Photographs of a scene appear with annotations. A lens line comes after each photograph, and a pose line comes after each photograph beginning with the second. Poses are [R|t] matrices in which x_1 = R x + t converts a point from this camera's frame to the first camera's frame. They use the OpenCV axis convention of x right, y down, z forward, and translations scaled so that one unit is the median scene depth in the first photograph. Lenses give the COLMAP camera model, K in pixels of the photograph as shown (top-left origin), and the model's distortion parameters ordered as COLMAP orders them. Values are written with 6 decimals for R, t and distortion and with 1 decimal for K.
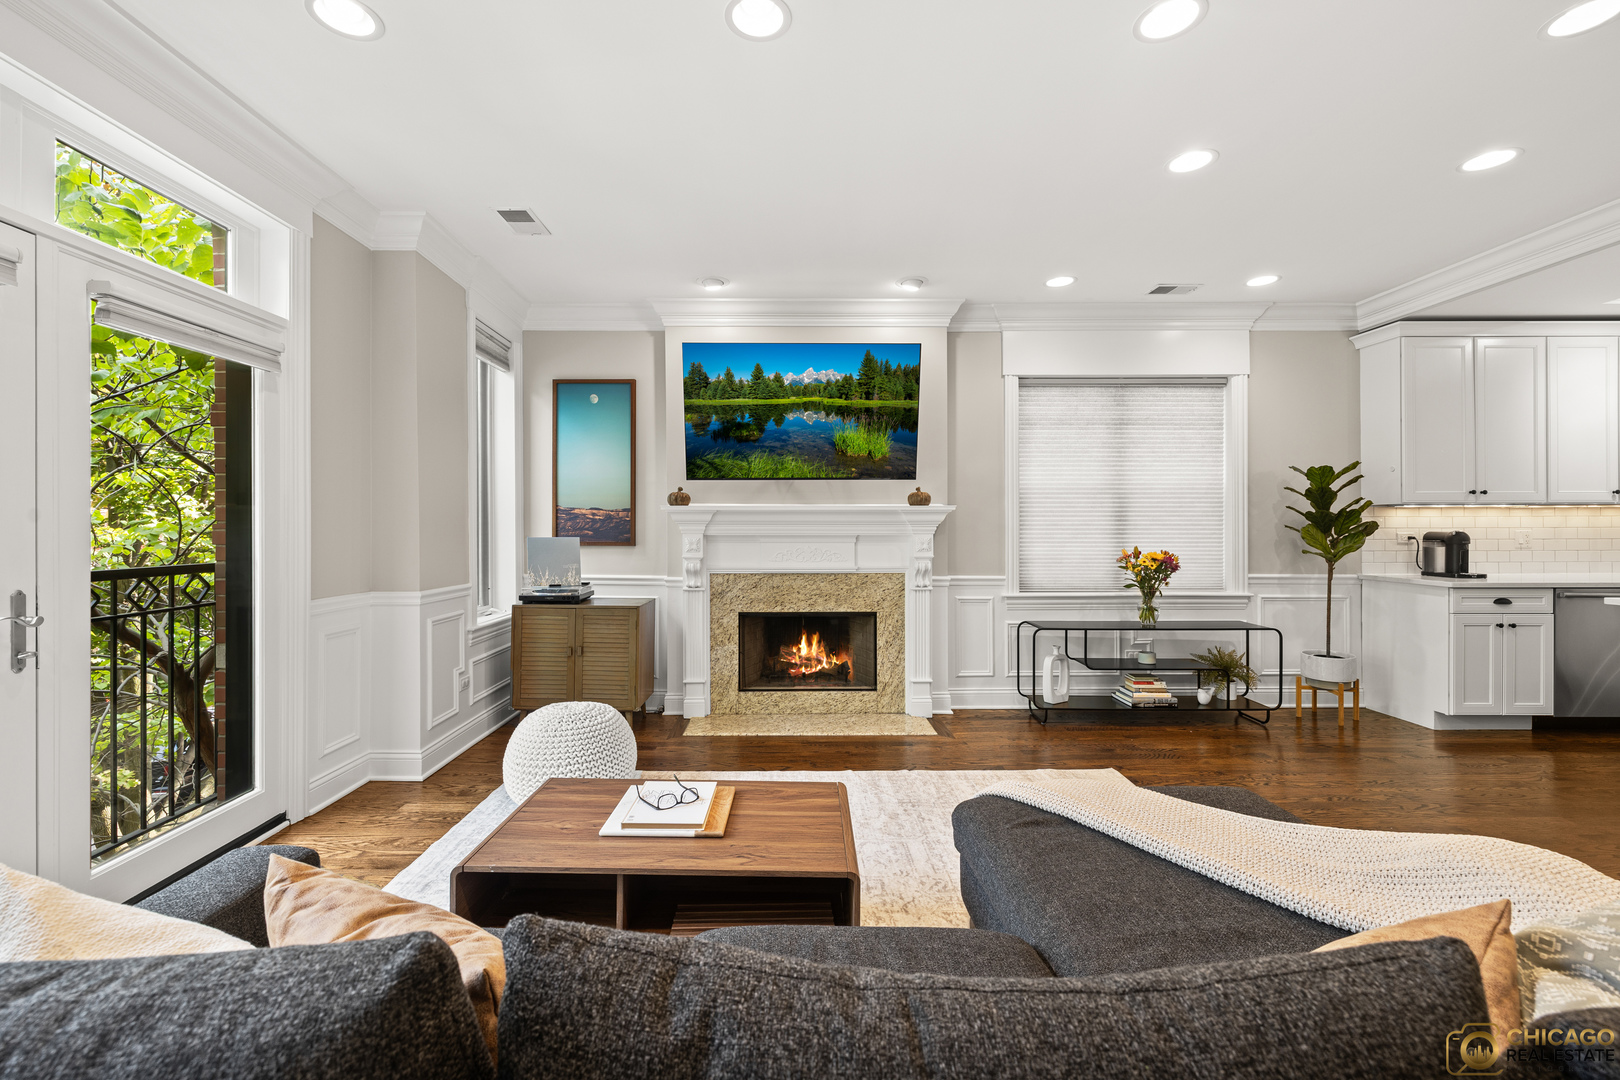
lens RADIAL K [[672.4, 0, 801.9], [0, 672.4, 530.6], [0, 0, 1]] dist [-0.001068, -0.000080]
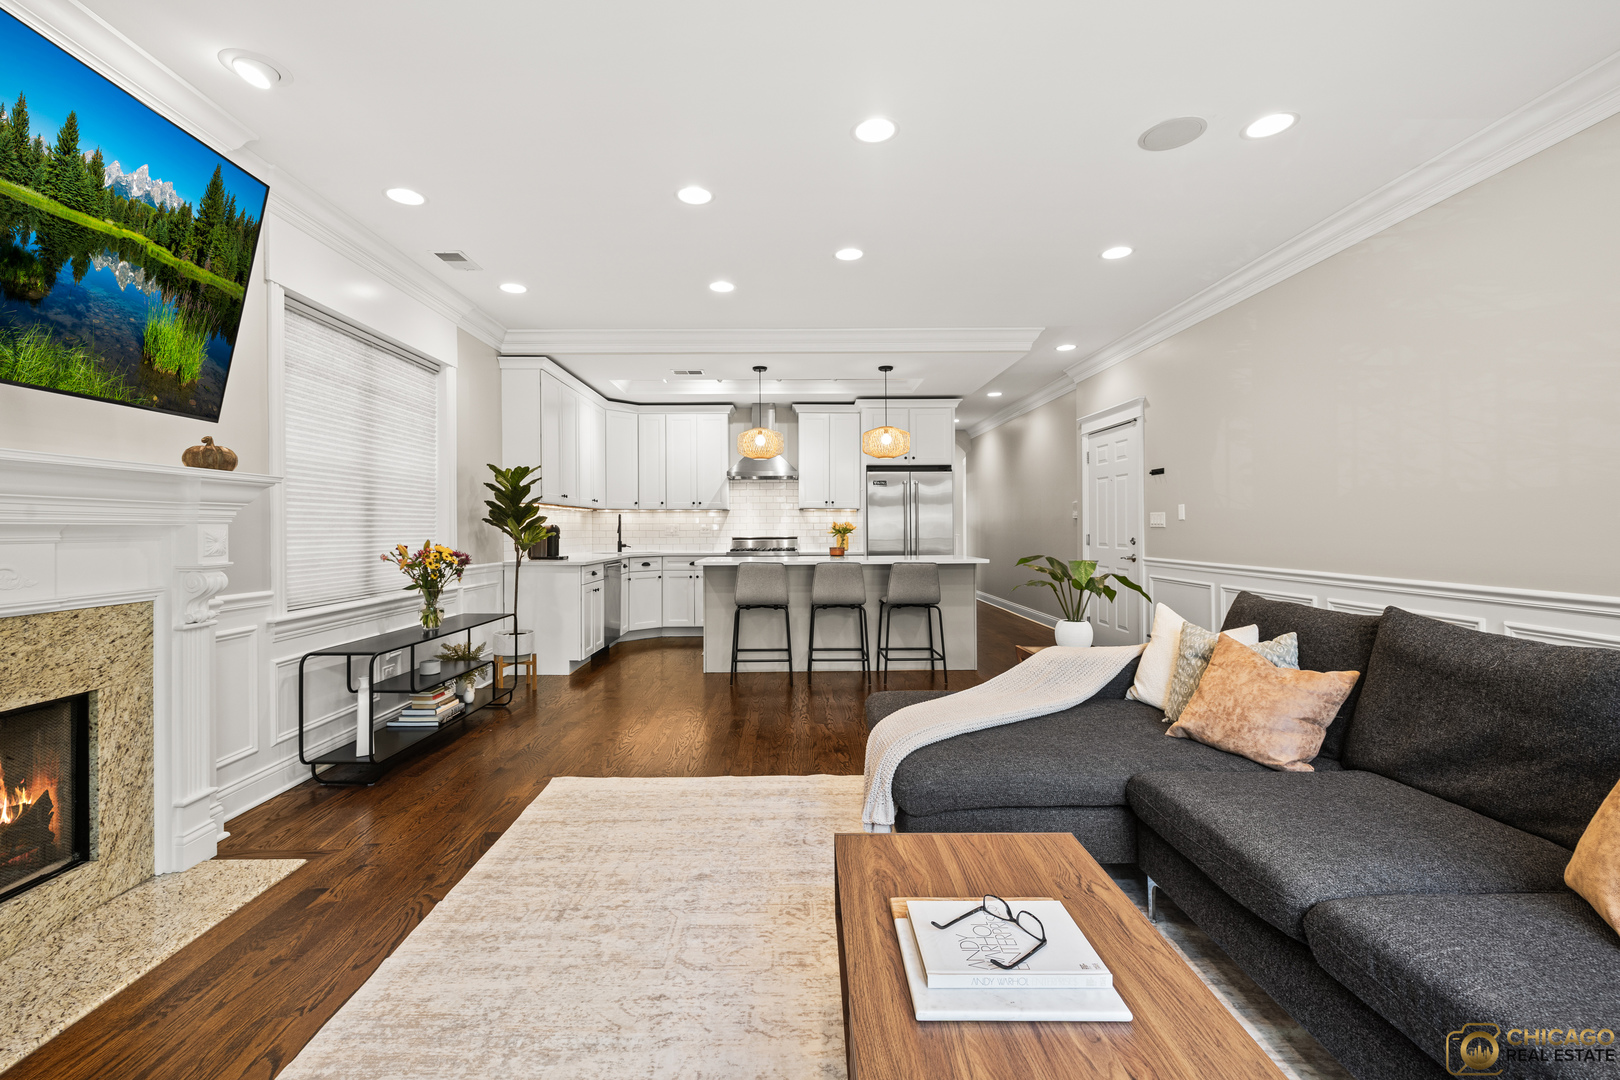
lens RADIAL K [[681.9, 0, 788.1], [0, 681.9, 524.9], [0, 0, 1]] dist [-0.000080, -0.000105]
pose [[0.009149, 0.005585, 0.999943, -0.364441], [0.003984, 0.999976, -0.005622, 0.010461], [-0.999950, 0.004035, 0.009126, 0.517231]]
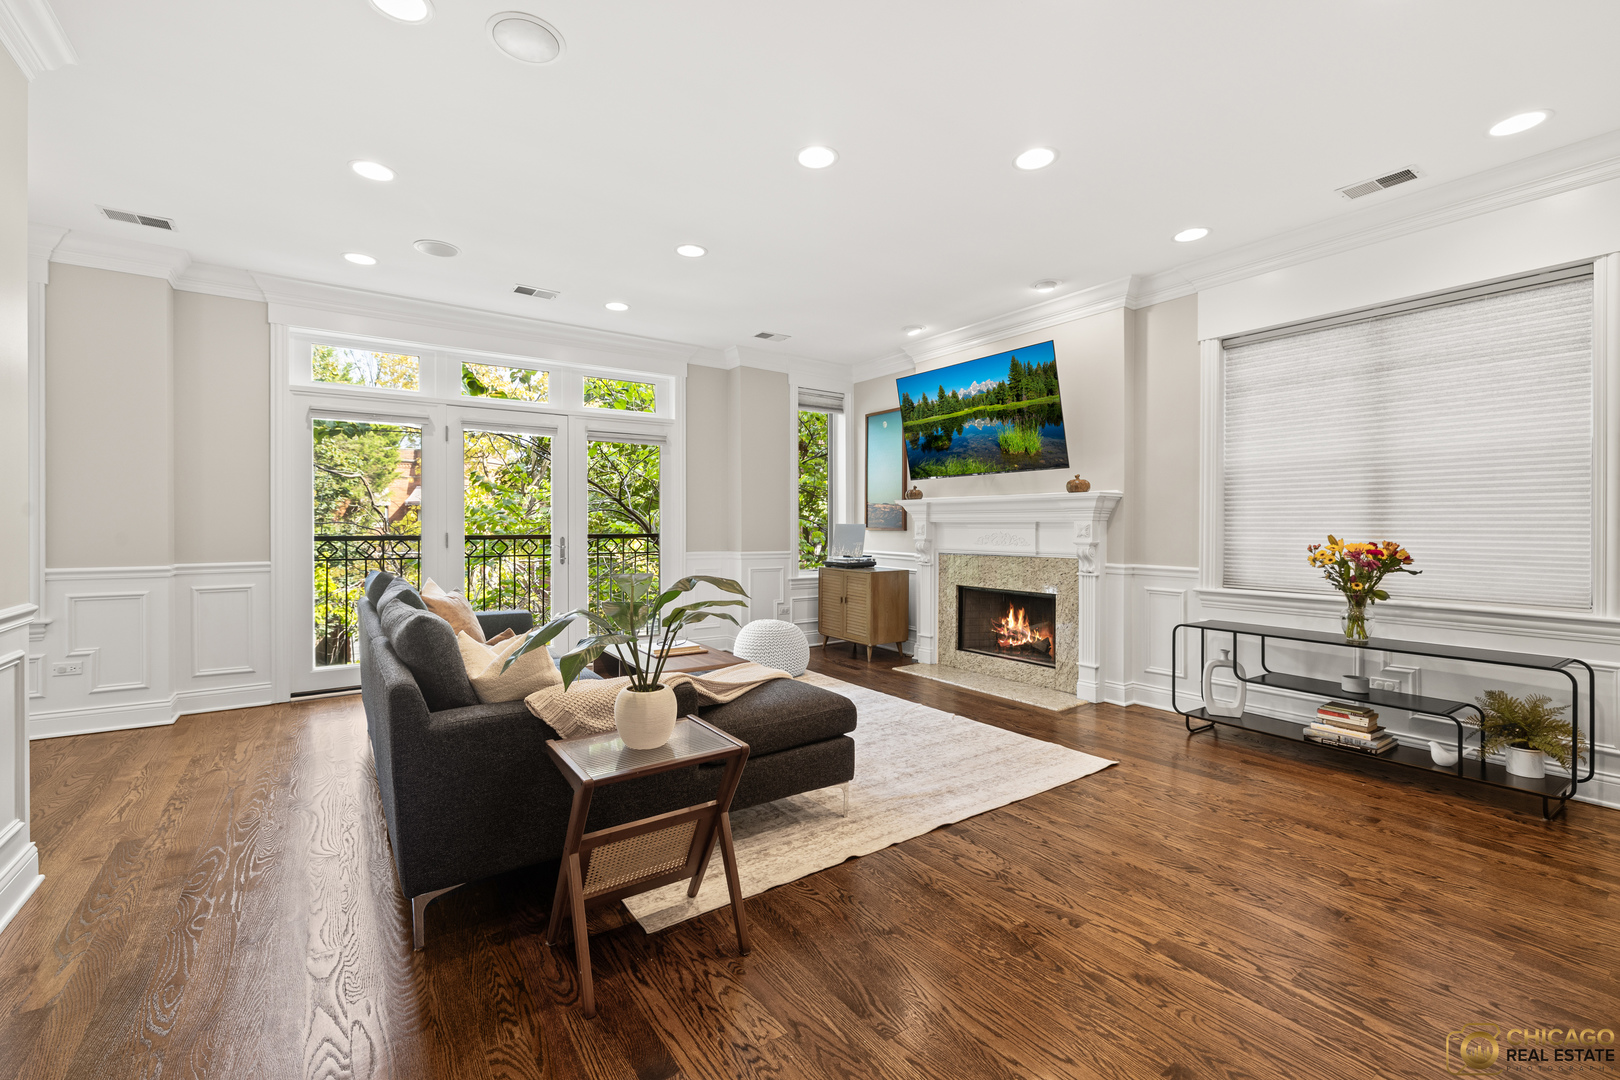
lens RADIAL K [[681.9, 0, 788.1], [0, 681.9, 524.9], [0, 0, 1]] dist [-0.000080, -0.000105]
pose [[0.551963, -0.000167, -0.833869, 0.785195], [0.001902, 0.999998, 0.001059, 0.009291], [0.833866, -0.002171, 0.551962, 0.052063]]
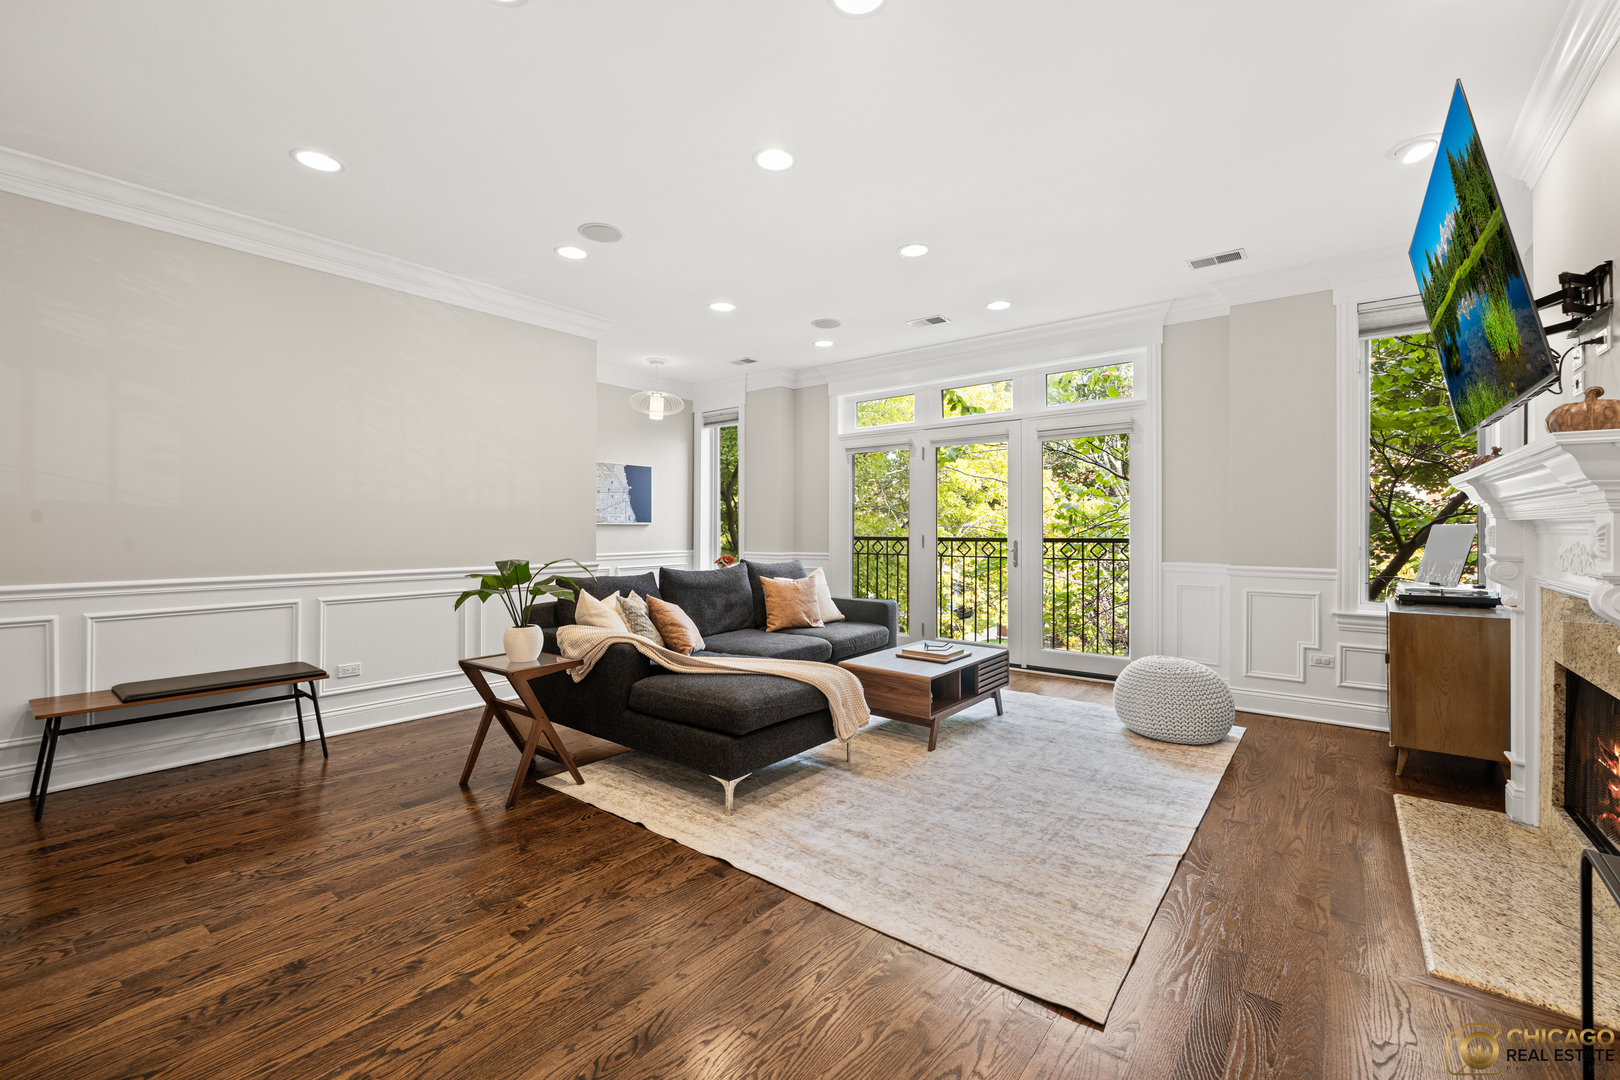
lens RADIAL K [[672.4, 0, 801.9], [0, 672.4, 530.6], [0, 0, 1]] dist [-0.001068, -0.000080]
pose [[-0.634296, 0.002462, -0.773086, 0.734432], [0.001914, 0.999997, 0.001614, 0.010902], [0.773088, -0.000456, -0.634299, 0.877997]]
